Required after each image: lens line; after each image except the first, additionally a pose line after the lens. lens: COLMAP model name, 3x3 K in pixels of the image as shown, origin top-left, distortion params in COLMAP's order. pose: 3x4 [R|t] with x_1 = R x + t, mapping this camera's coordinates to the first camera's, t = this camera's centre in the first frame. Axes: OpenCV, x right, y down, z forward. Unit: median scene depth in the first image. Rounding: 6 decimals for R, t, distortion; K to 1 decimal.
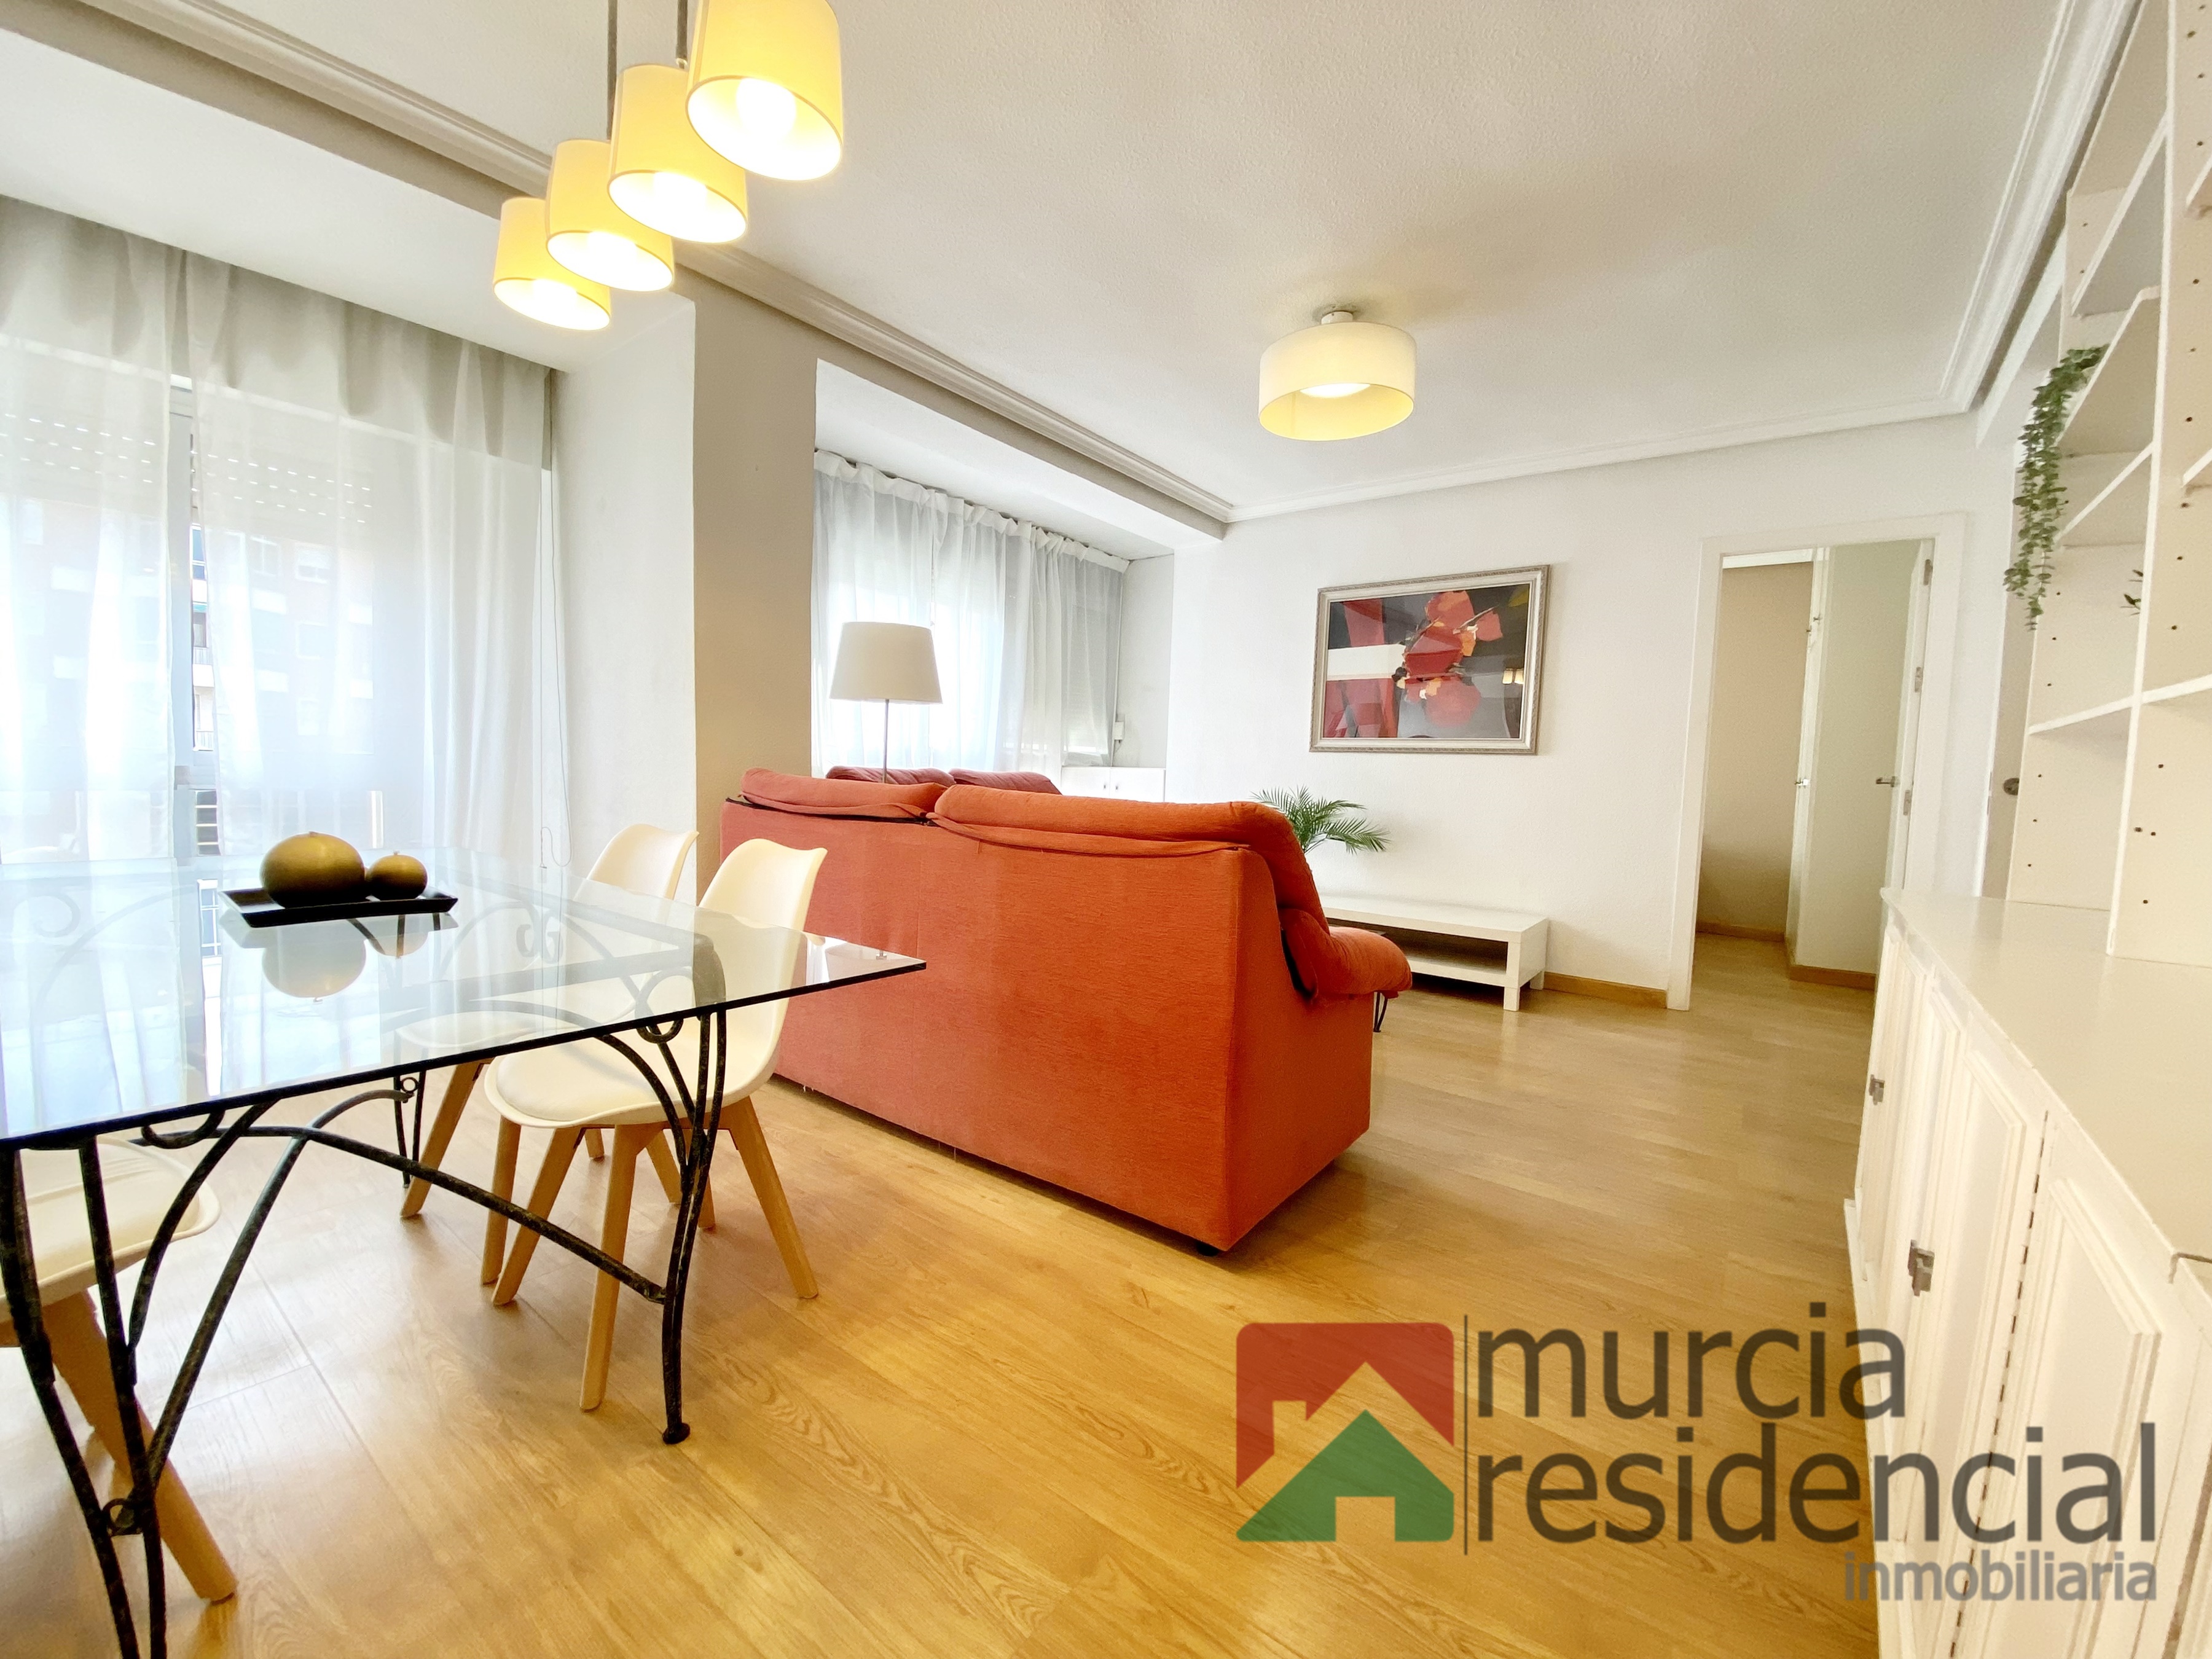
lens RADIAL K [[896.9, 0, 1099.3], [0, 896.9, 828.6], [0, 0, 1]] dist [0.022741, -0.021194]
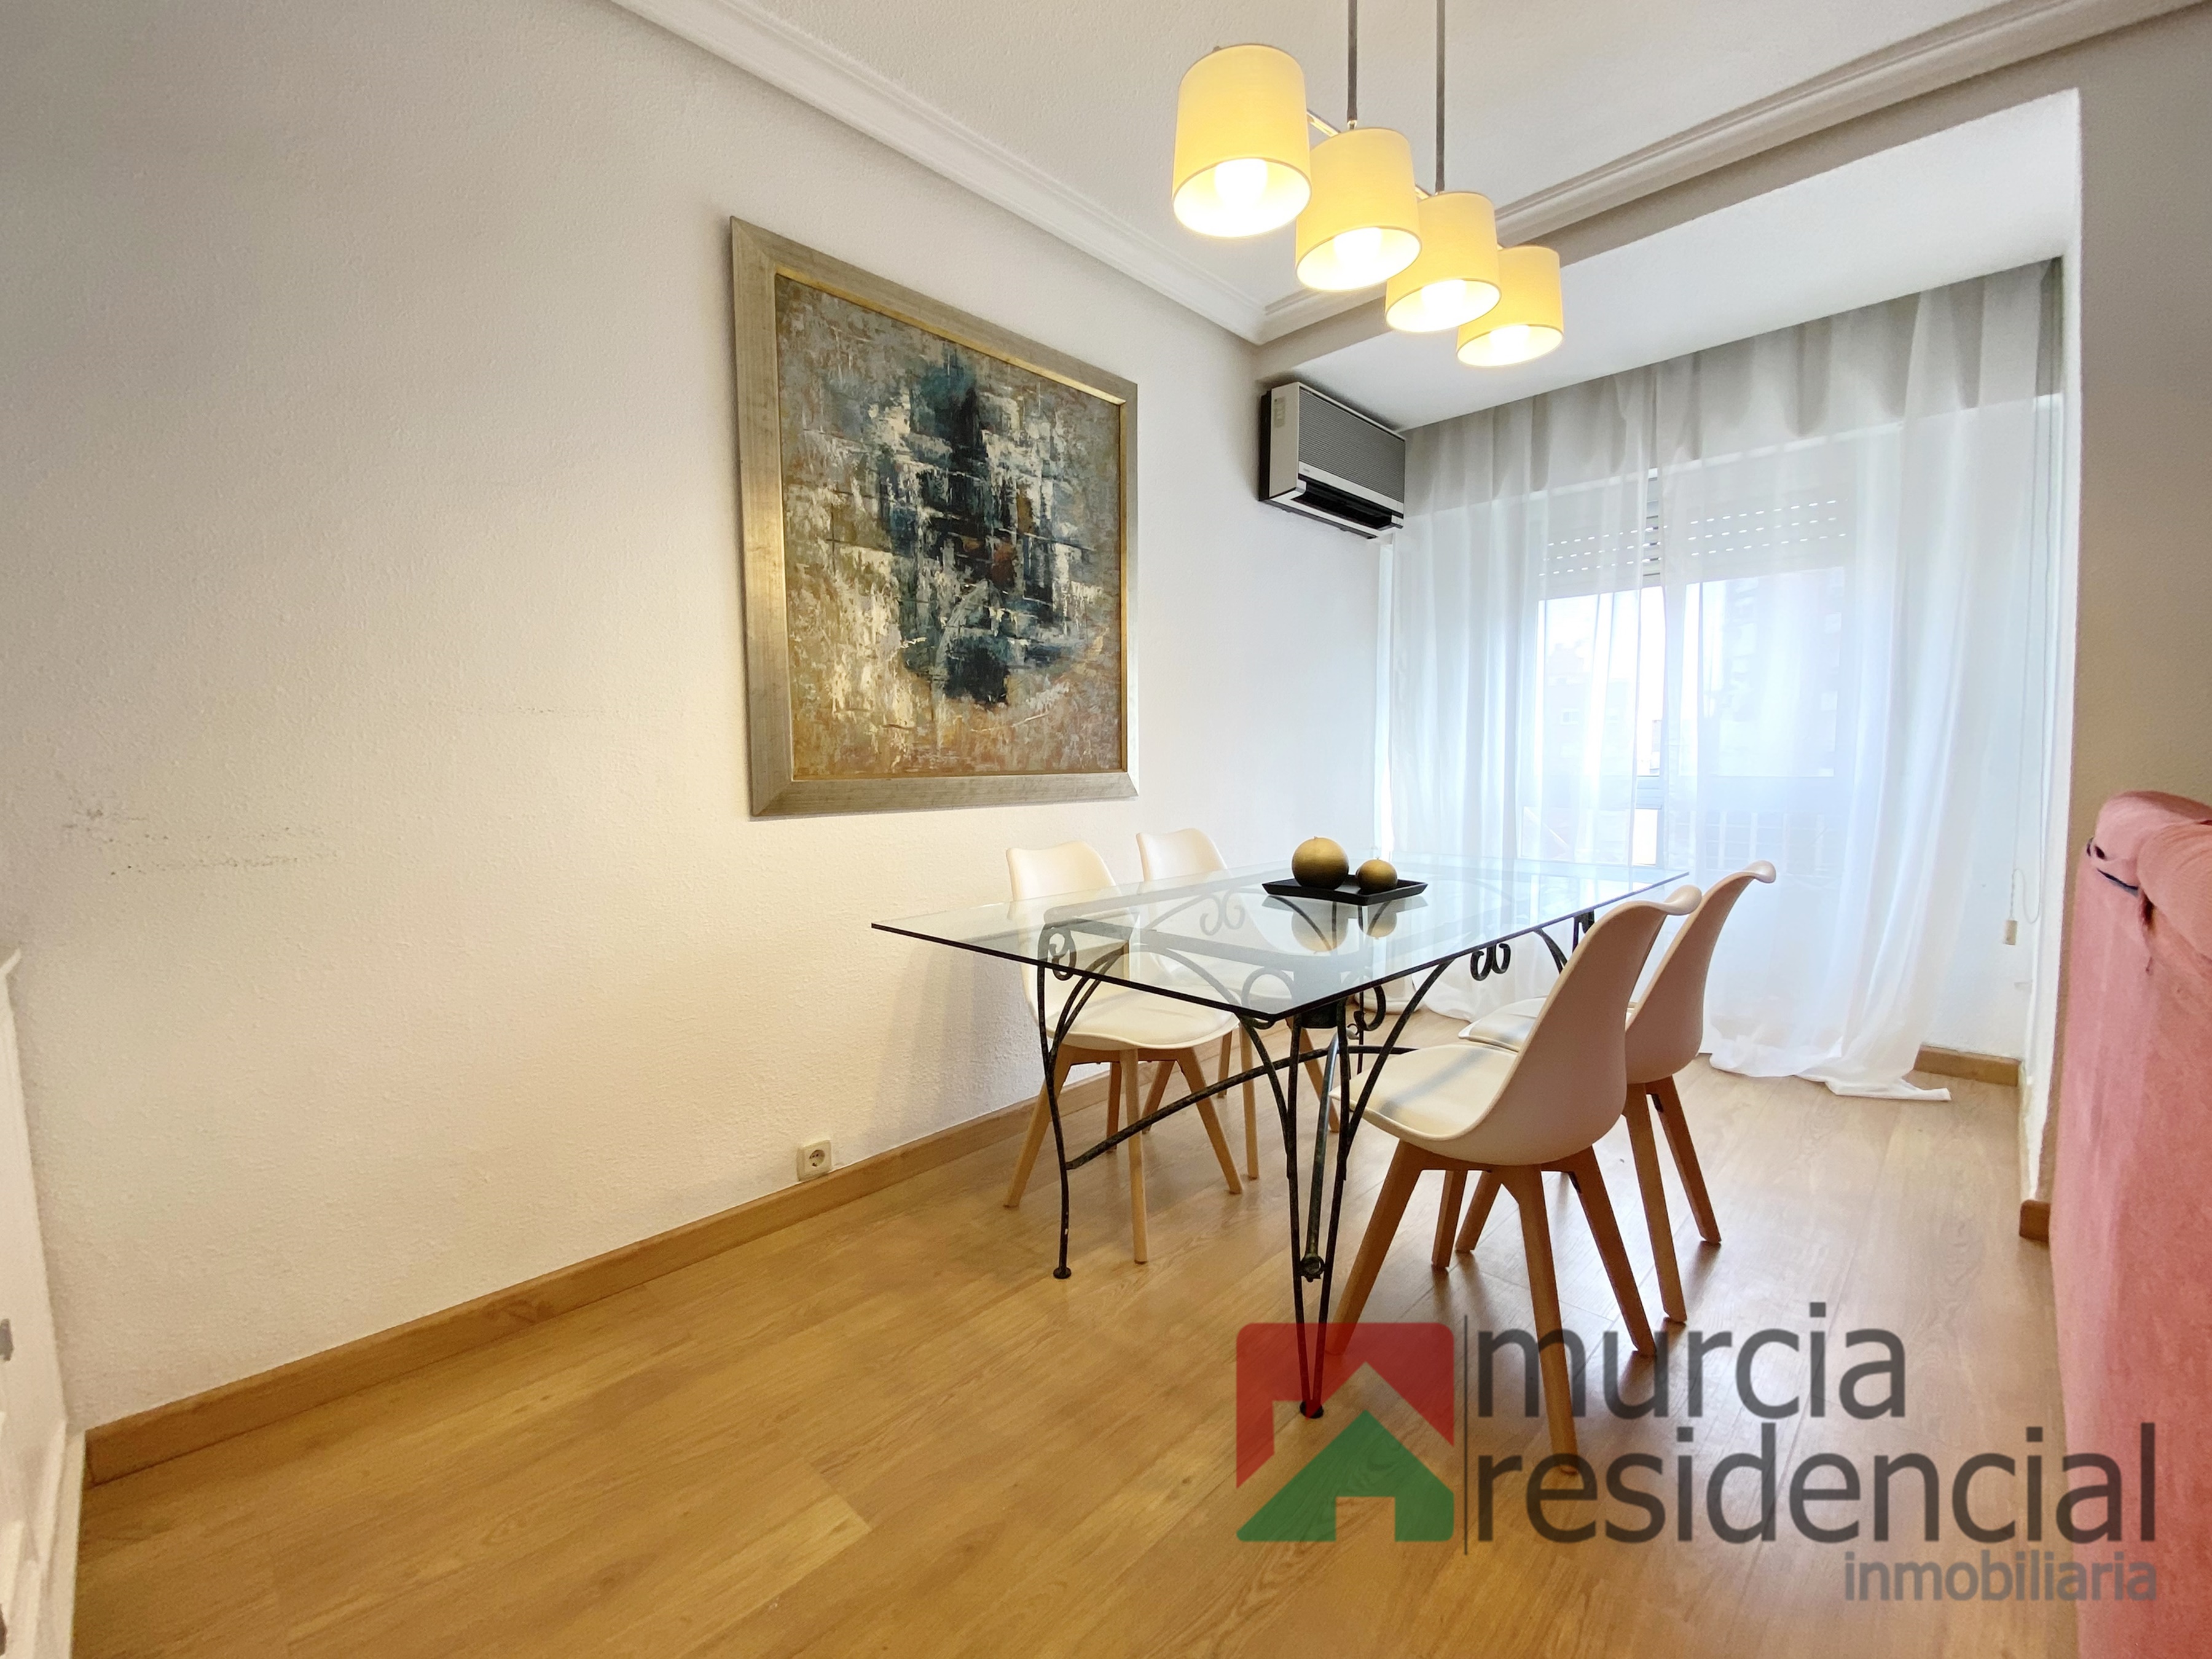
lens RADIAL K [[919.6, 0, 1106.0], [0, 919.6, 829.5], [0, 0, 1]] dist [0.045504, -0.039108]
pose [[-0.113329, 0.035432, -0.992926, 0.411776], [-0.059367, 0.997337, 0.042366, -0.033324], [0.991782, 0.063749, -0.110923, 0.536307]]
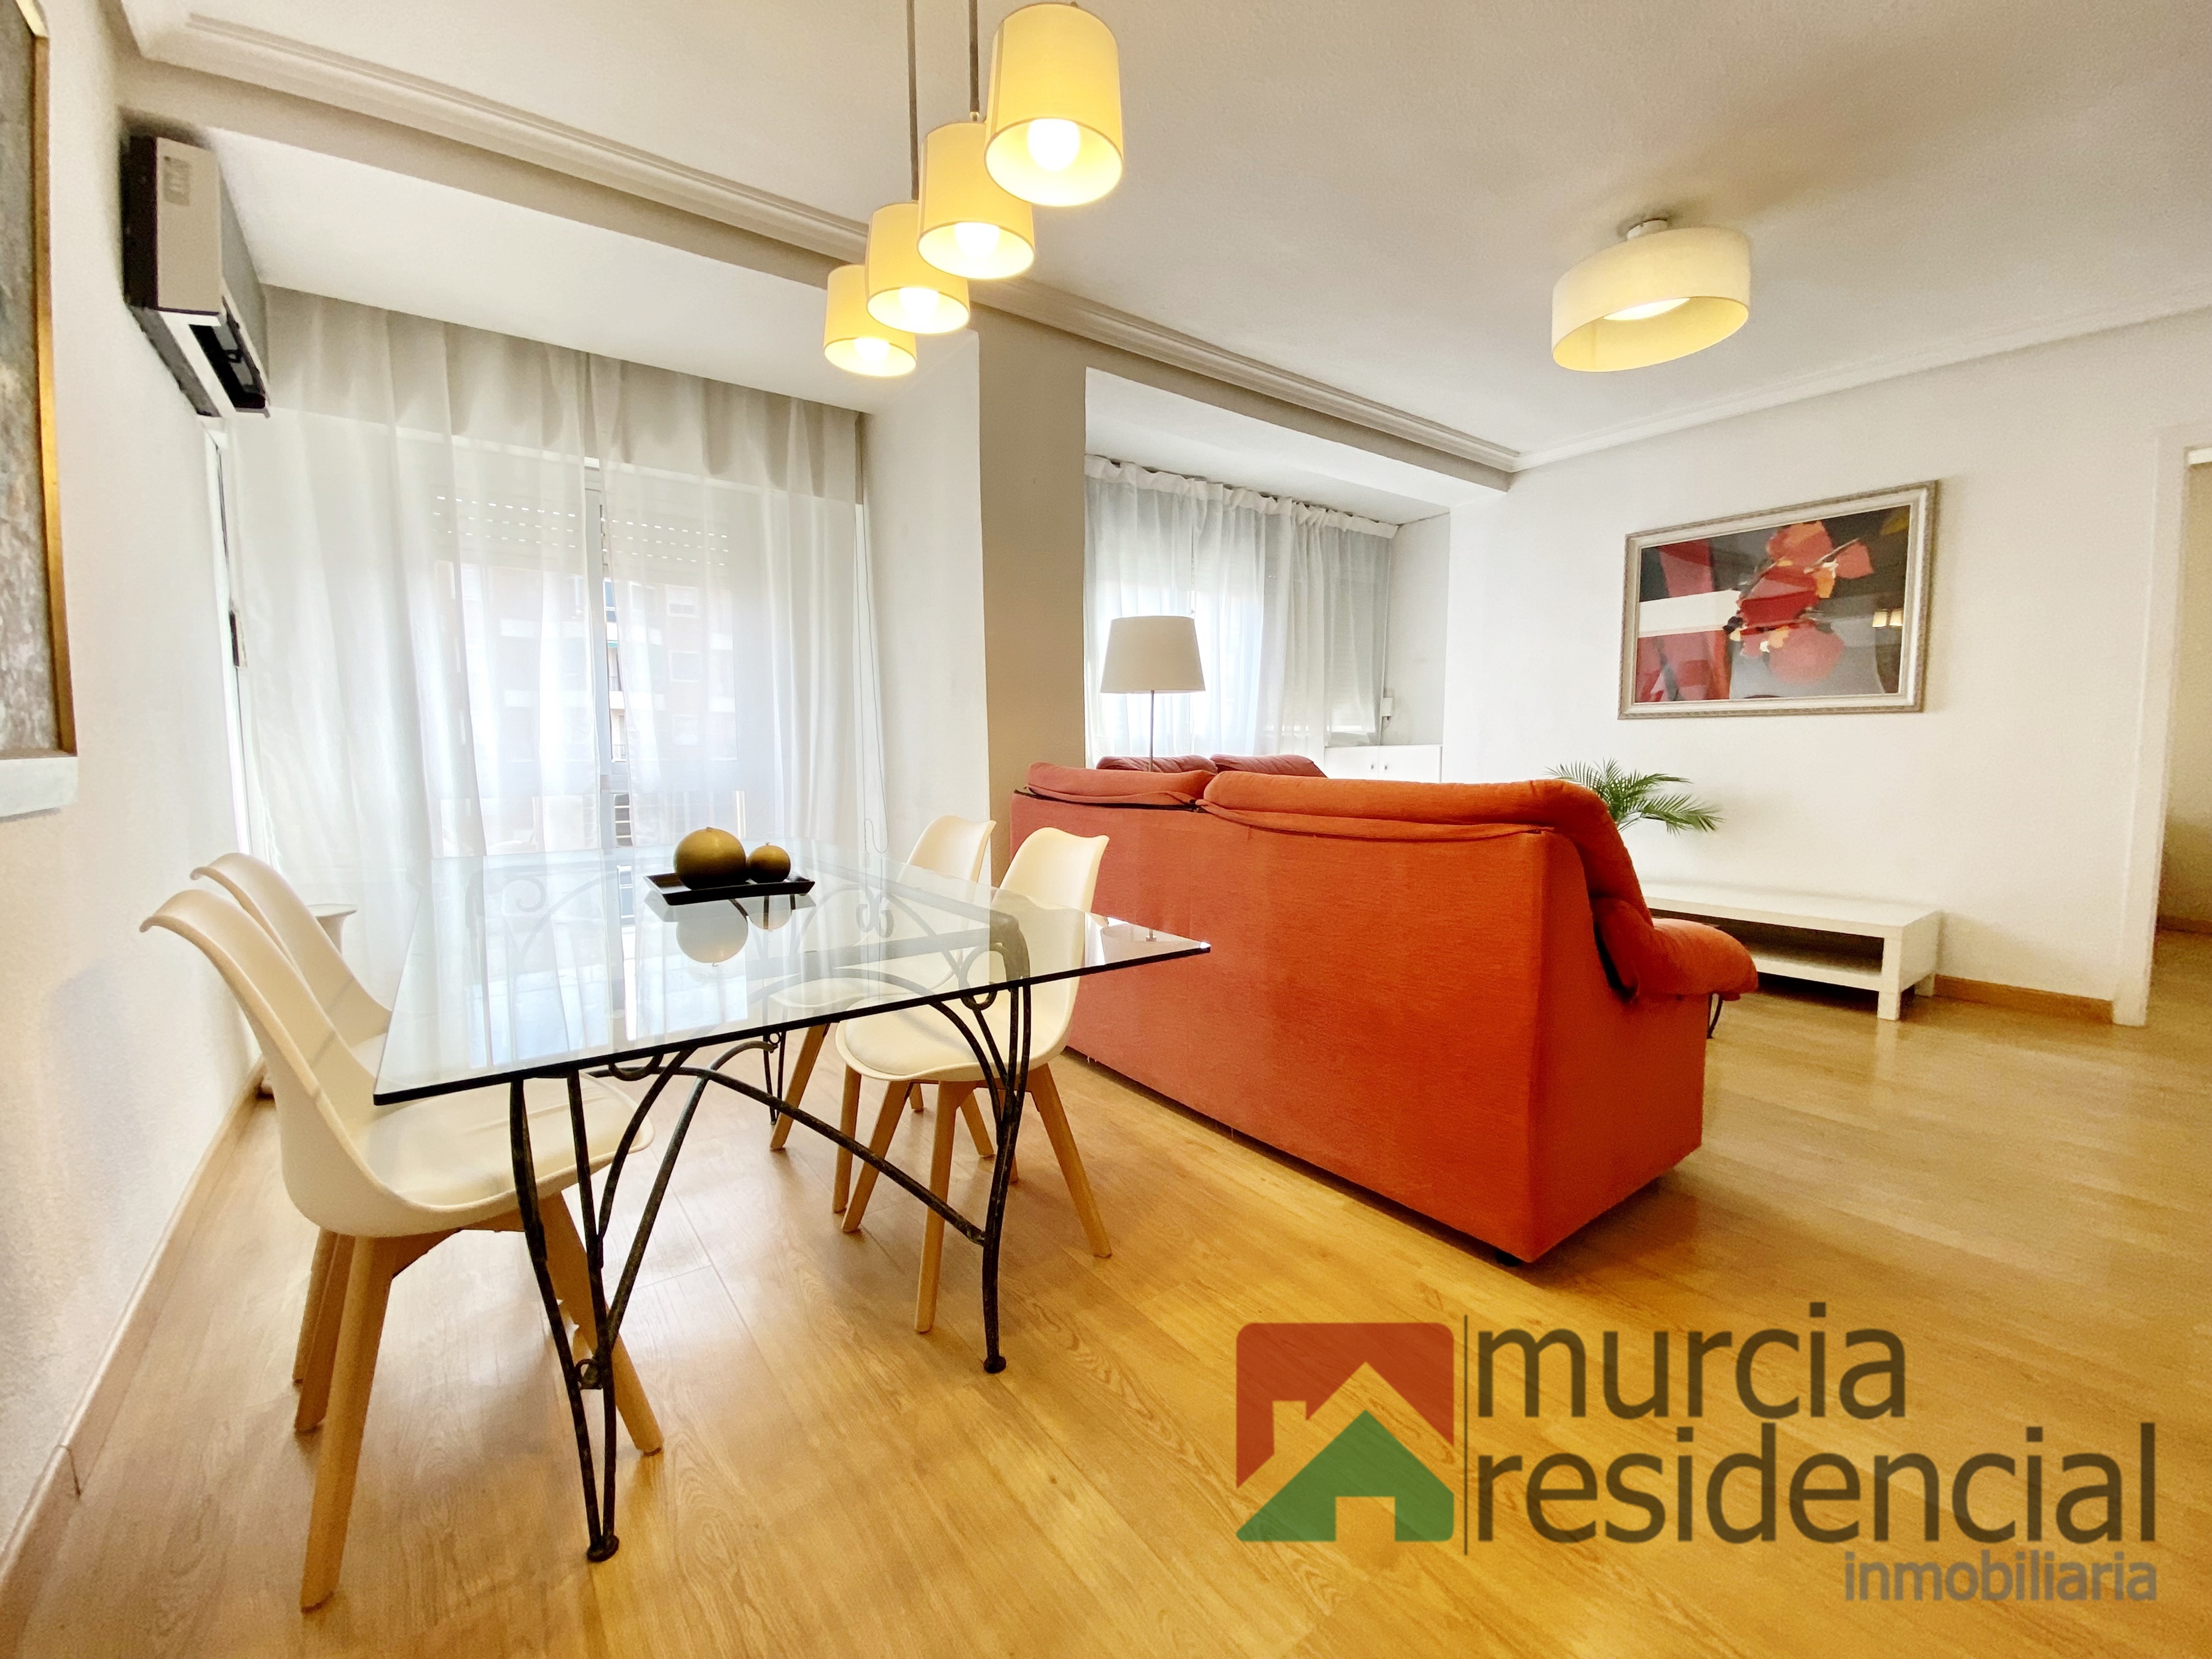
lens RADIAL K [[896.9, 0, 1099.3], [0, 896.9, 828.6], [0, 0, 1]] dist [0.022741, -0.021194]
pose [[0.959327, -0.013004, -0.281997, -0.014705], [0.017967, 0.999726, 0.015020, -0.002233], [0.281725, -0.019476, 0.959298, -0.011457]]
